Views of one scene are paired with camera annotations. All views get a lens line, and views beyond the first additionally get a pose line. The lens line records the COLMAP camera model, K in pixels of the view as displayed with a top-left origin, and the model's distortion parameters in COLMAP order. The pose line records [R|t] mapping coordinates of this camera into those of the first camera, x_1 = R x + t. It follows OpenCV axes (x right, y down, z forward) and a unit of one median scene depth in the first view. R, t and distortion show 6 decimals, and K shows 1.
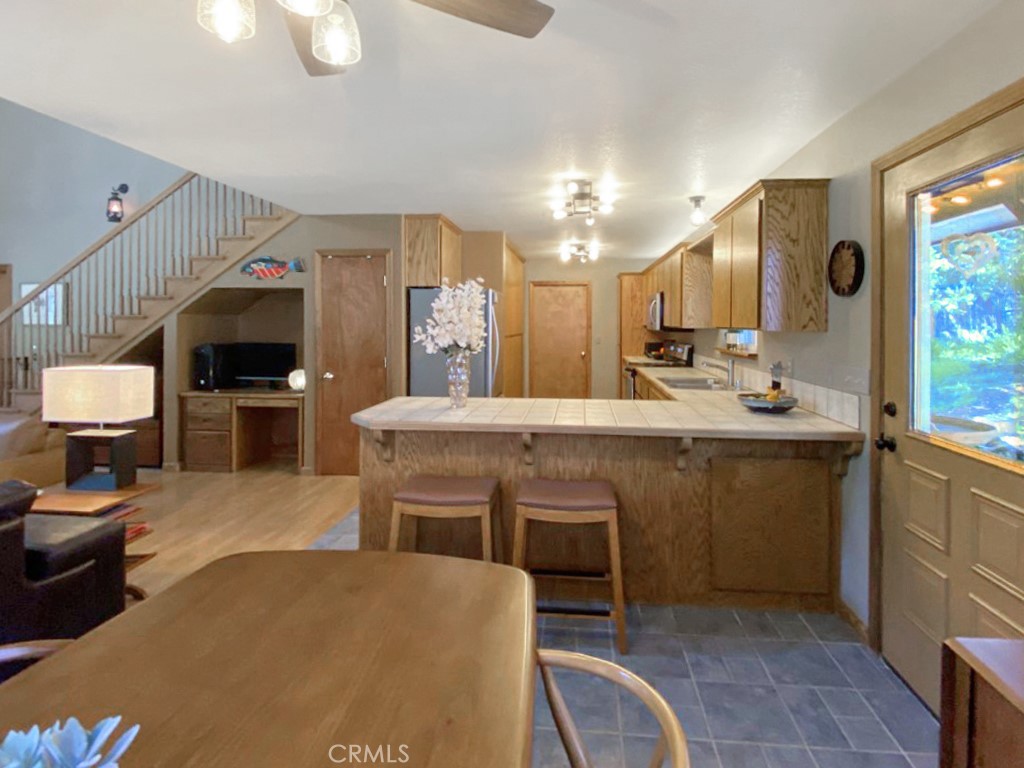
lens RADIAL K [[507.9, 0, 517.2], [0, 507.9, 343.8], [0, 0, 1]] dist [0.103207, -0.070803]
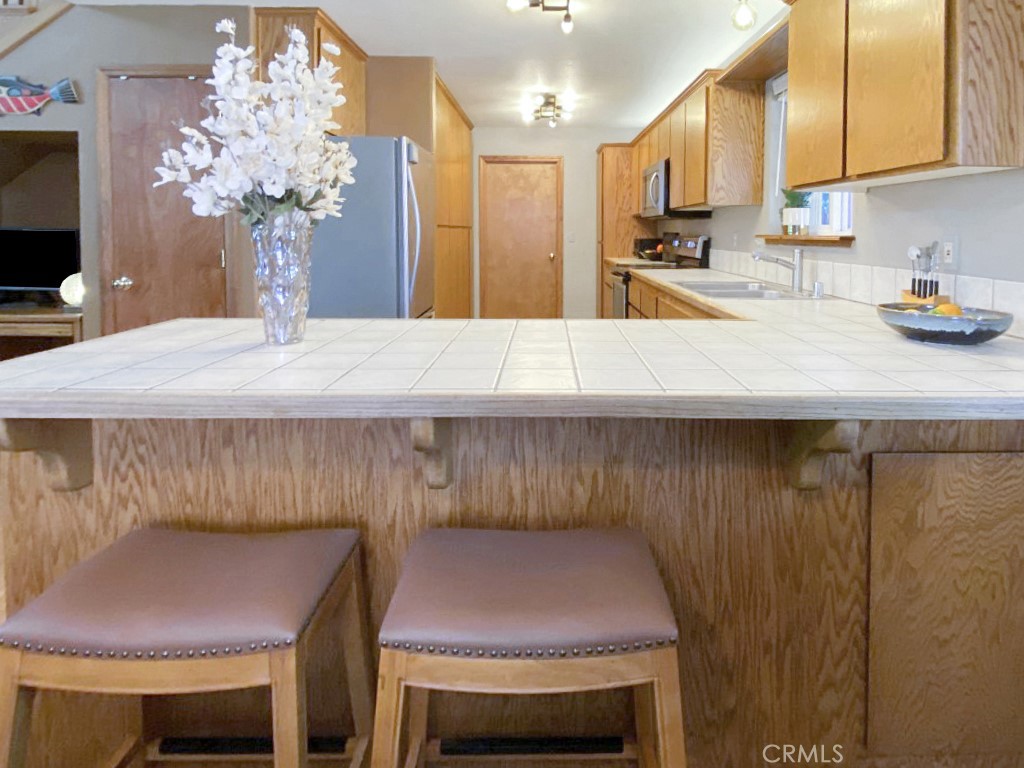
lens RADIAL K [[569.4, 0, 539.1], [0, 569.4, 265.4], [0, 0, 1]] dist [0.015846, 0.000142]
pose [[0.993501, -0.002448, 0.113798, 0.027926], [0.000026, 0.999774, 0.021276, 0.029118], [-0.113825, -0.021134, 0.993276, 0.298409]]
